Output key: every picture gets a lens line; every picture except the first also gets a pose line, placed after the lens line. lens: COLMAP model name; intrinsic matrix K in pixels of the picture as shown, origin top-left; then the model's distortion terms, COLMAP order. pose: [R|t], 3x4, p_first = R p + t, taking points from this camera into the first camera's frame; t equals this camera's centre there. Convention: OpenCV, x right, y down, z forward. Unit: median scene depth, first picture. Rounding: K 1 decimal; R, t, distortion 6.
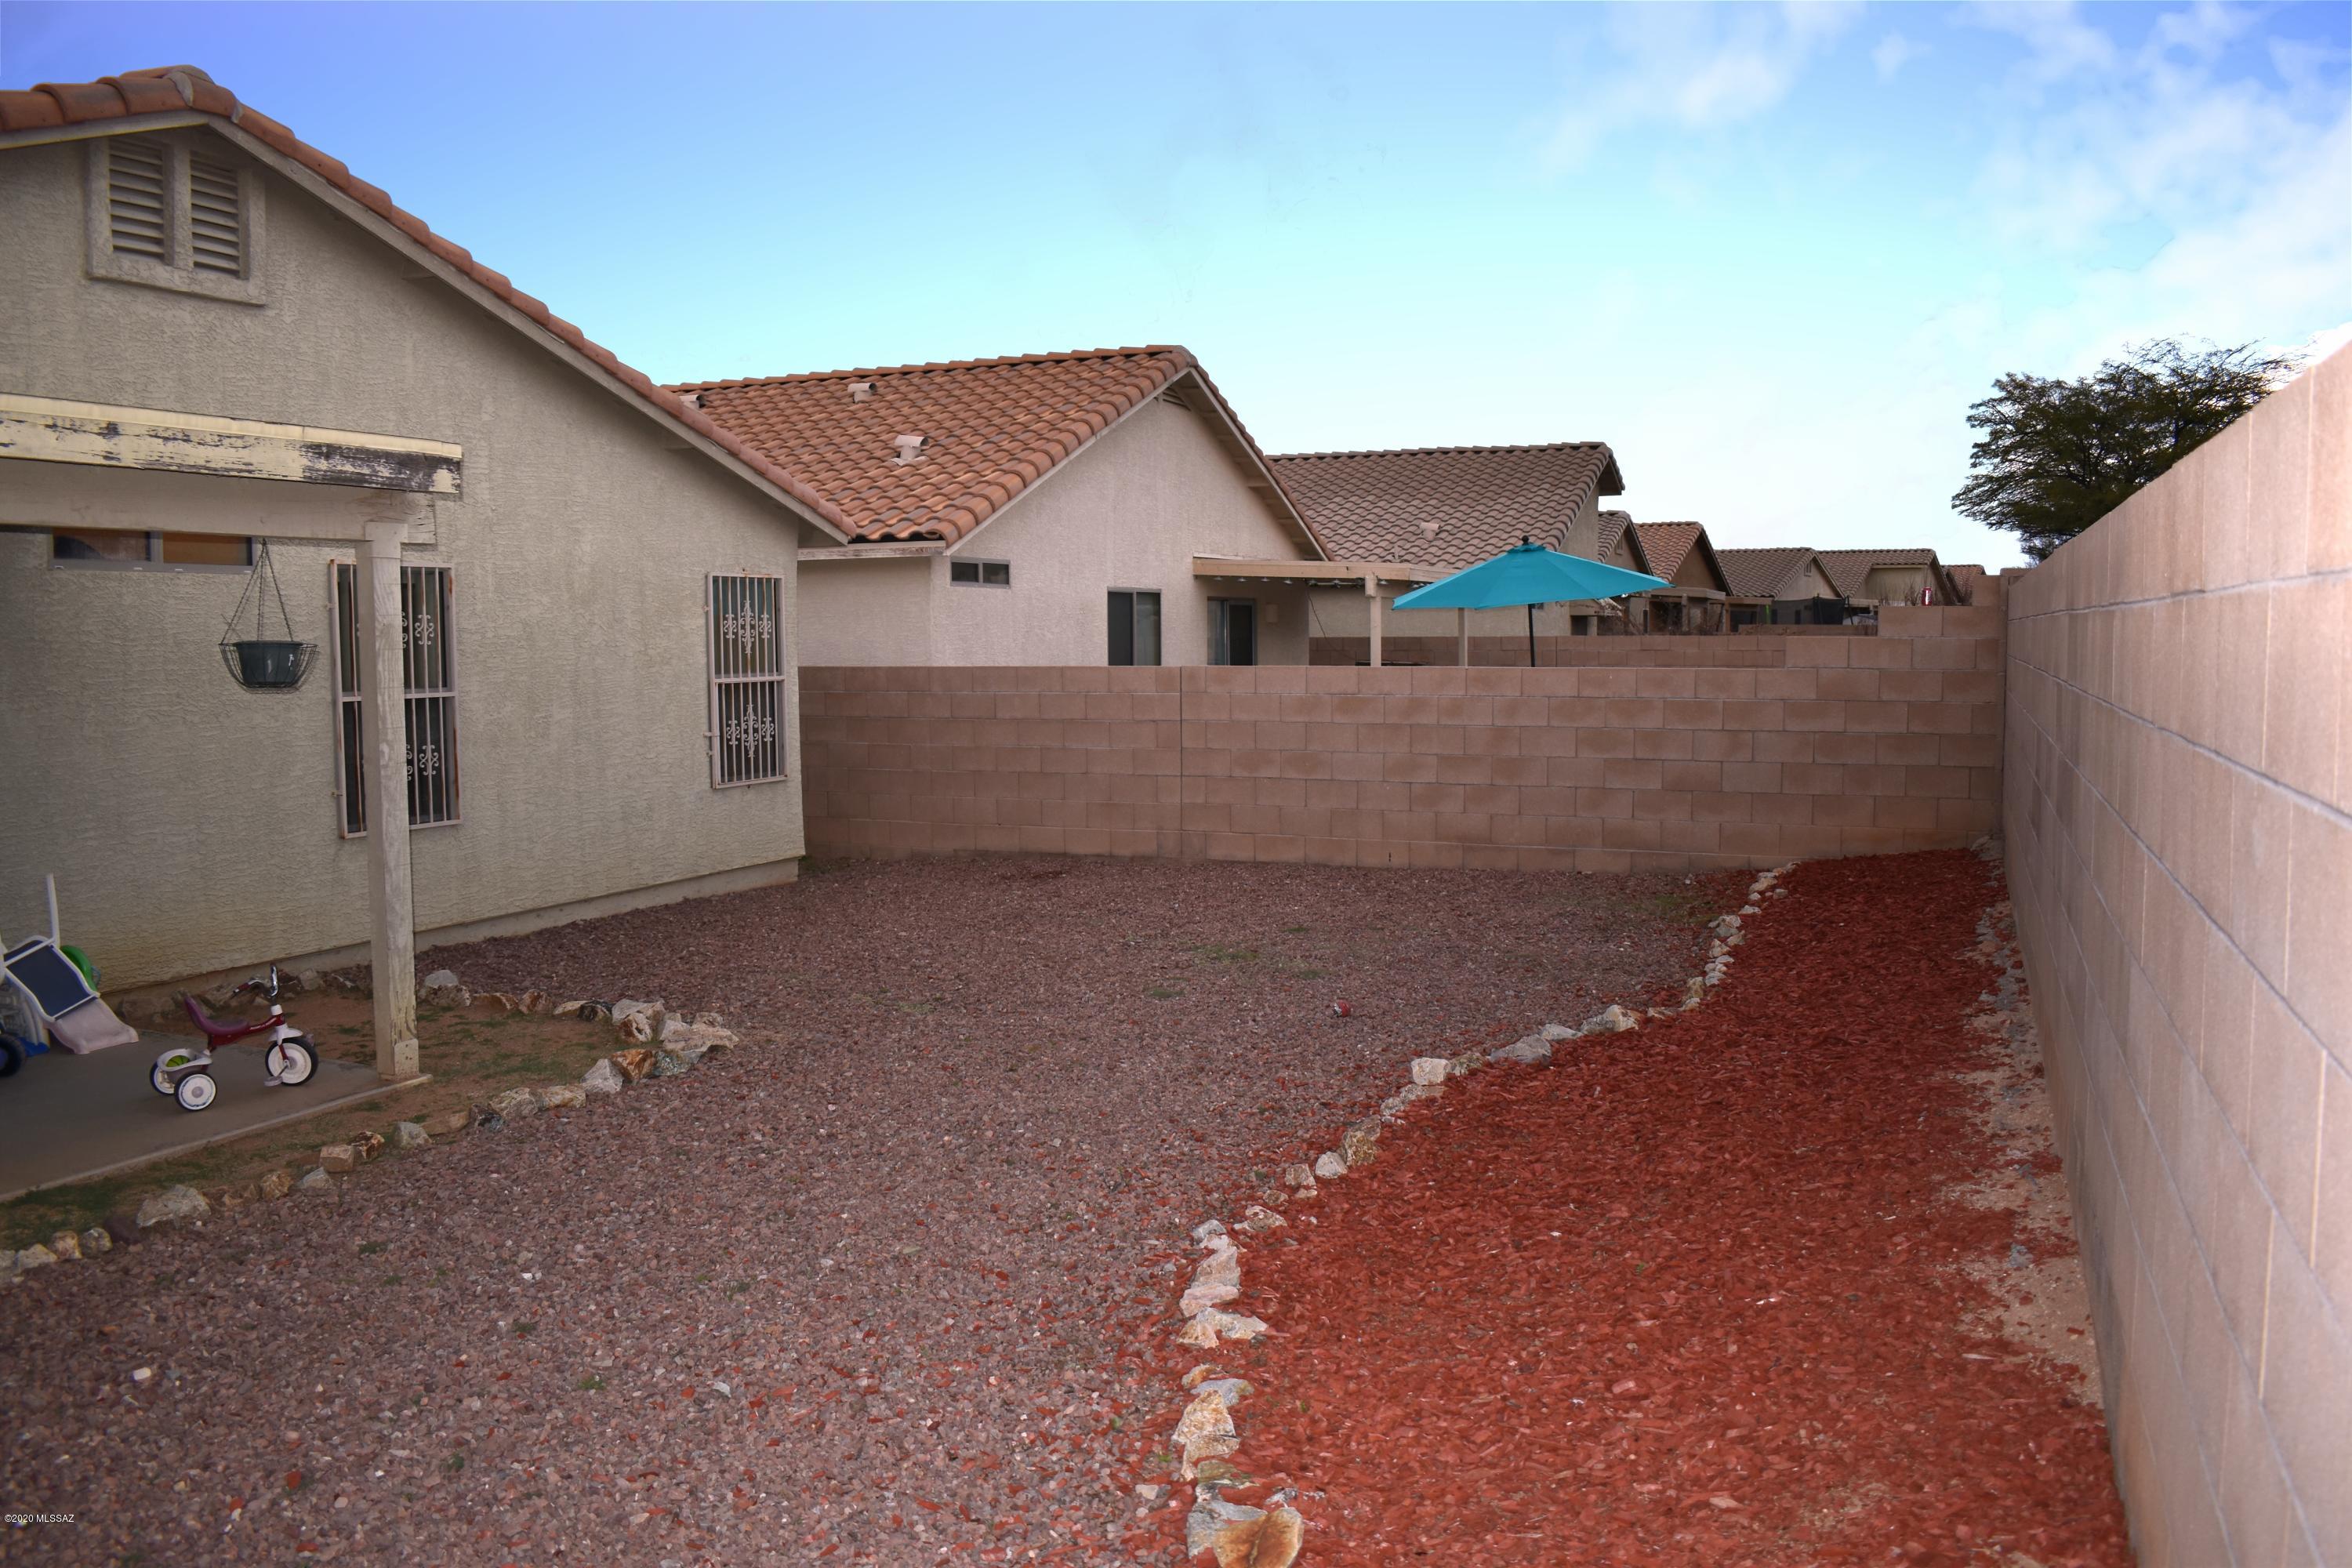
lens RADIAL K [[1818.6, 0, 1187.9], [0, 1818.6, 779.4], [0, 0, 1]] dist [-0.079558, 0.002045]
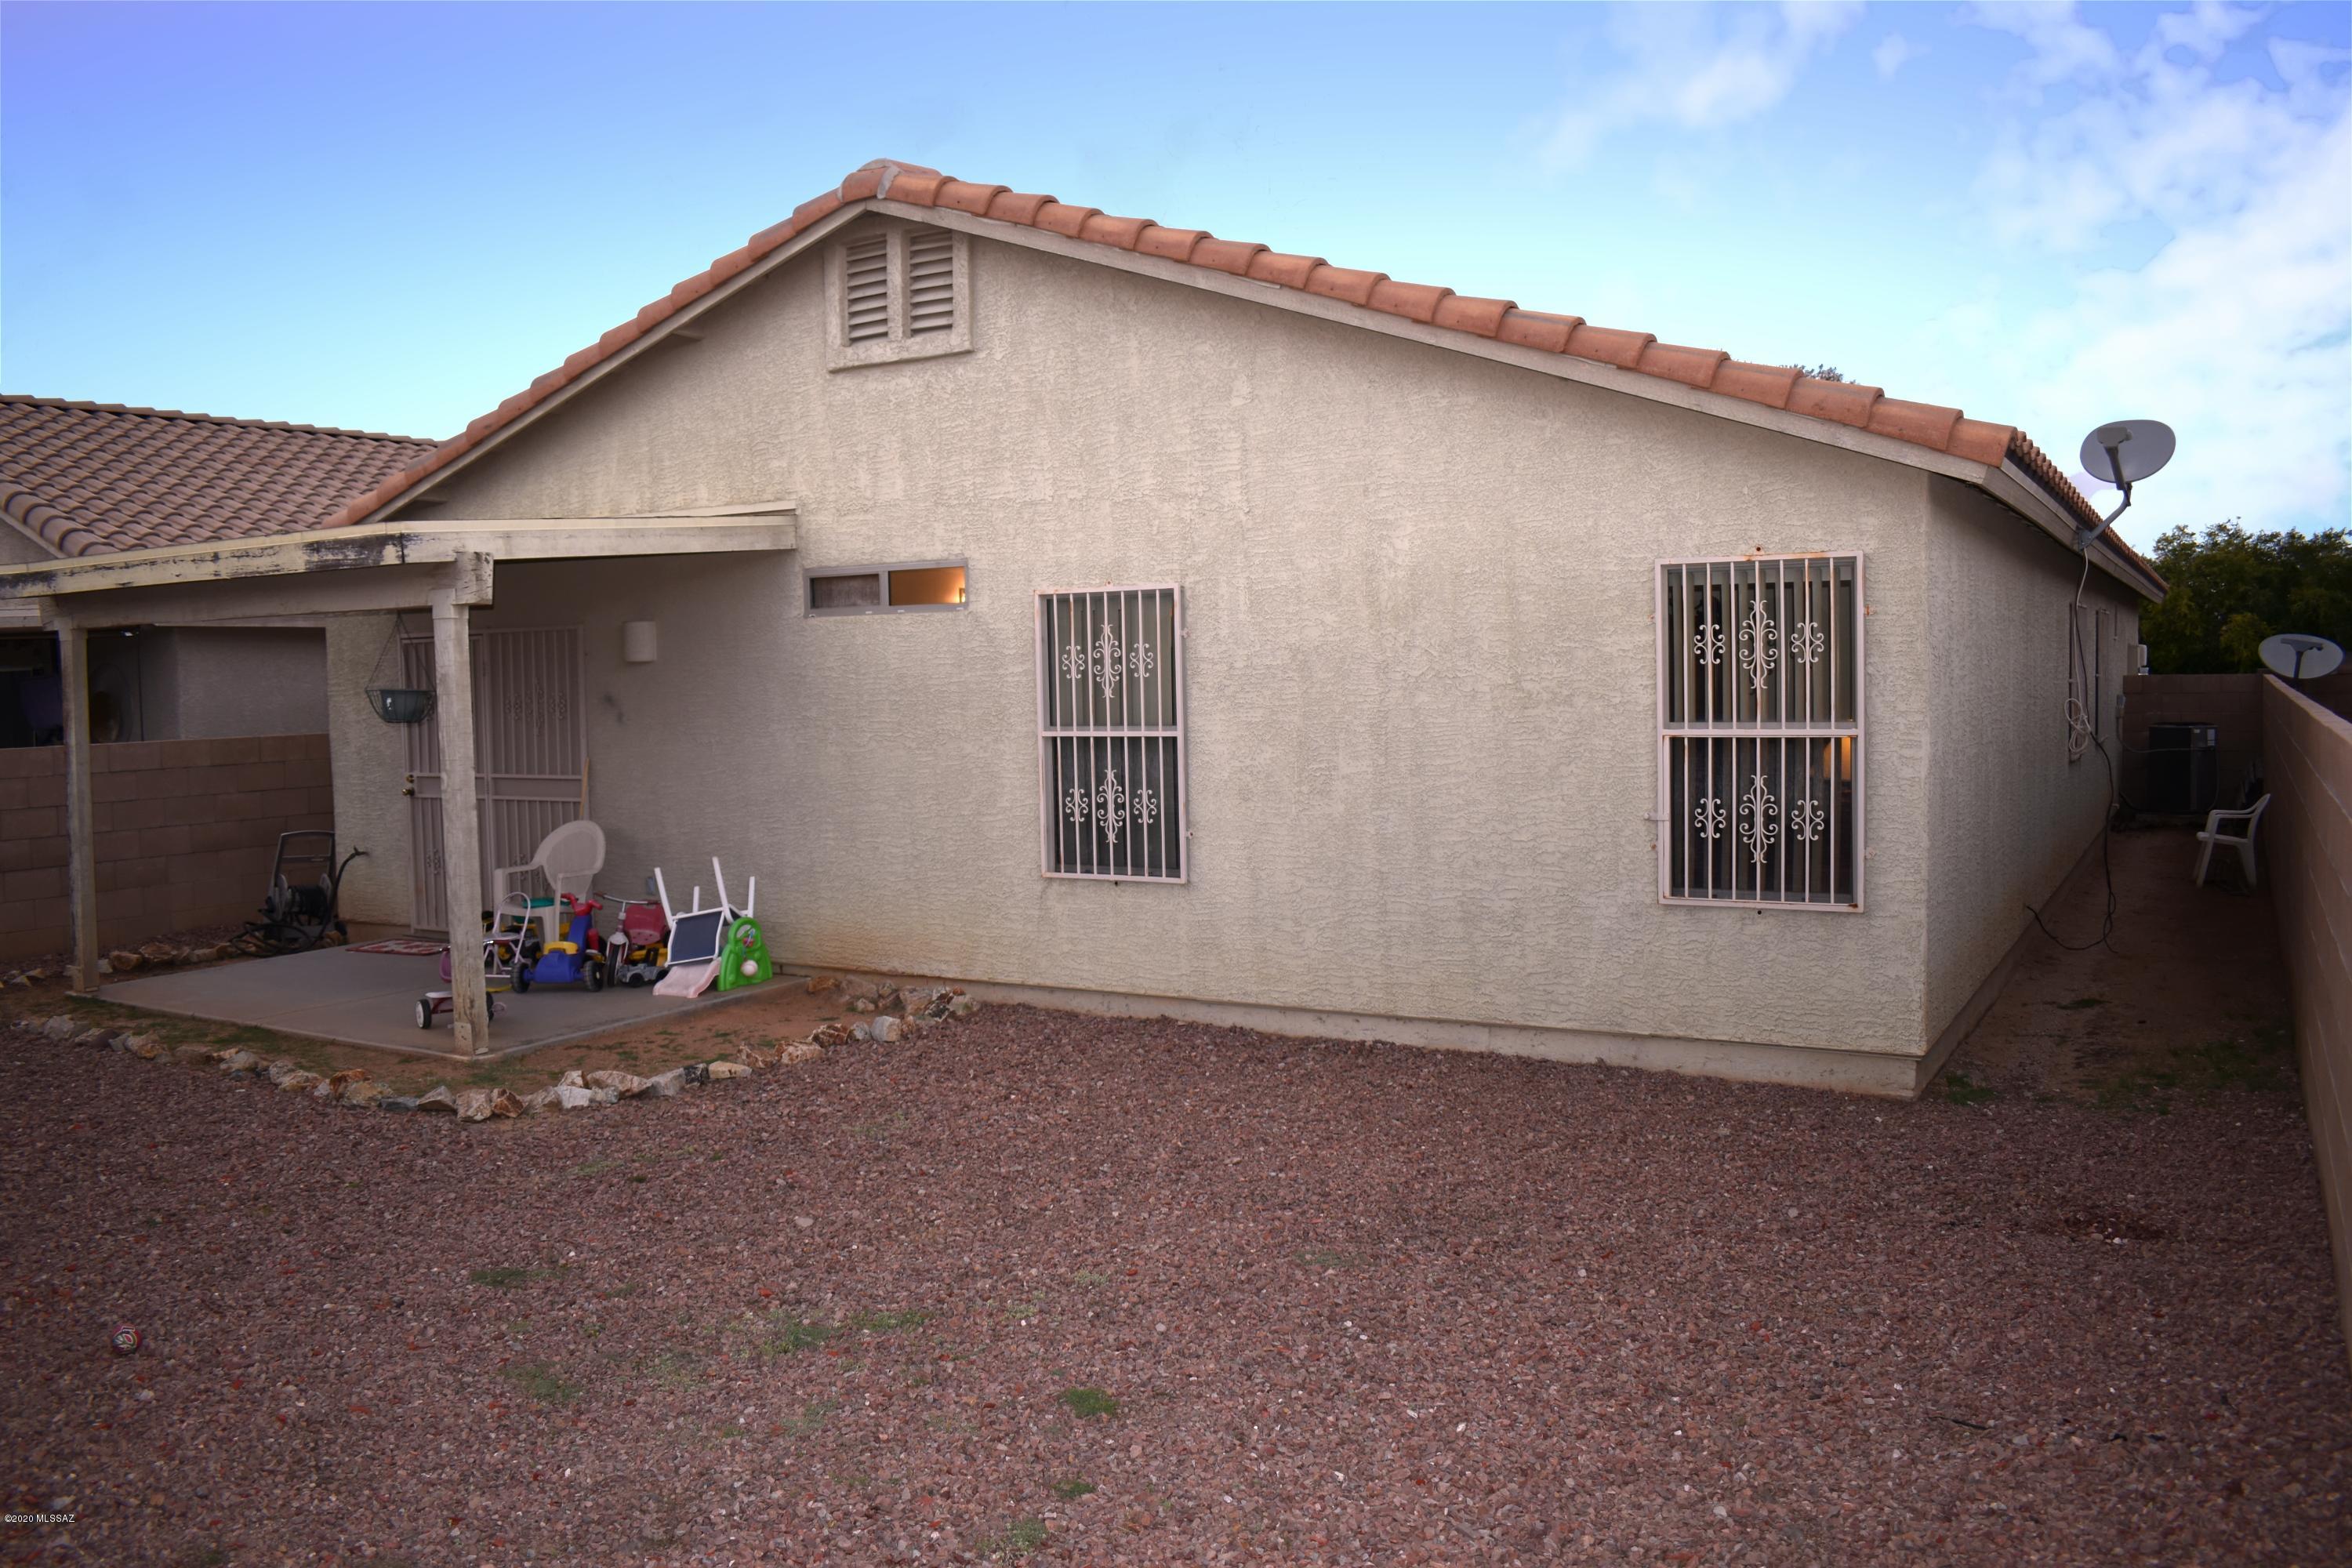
lens RADIAL K [[1818.6, 0, 1187.9], [0, 1818.6, 779.4], [0, 0, 1]] dist [-0.079558, 0.002045]
pose [[-0.122365, 0.069972, -0.990015, 0.373482], [-0.057767, 0.995318, 0.077487, -0.076046], [0.990803, 0.066672, -0.117750, 0.897458]]
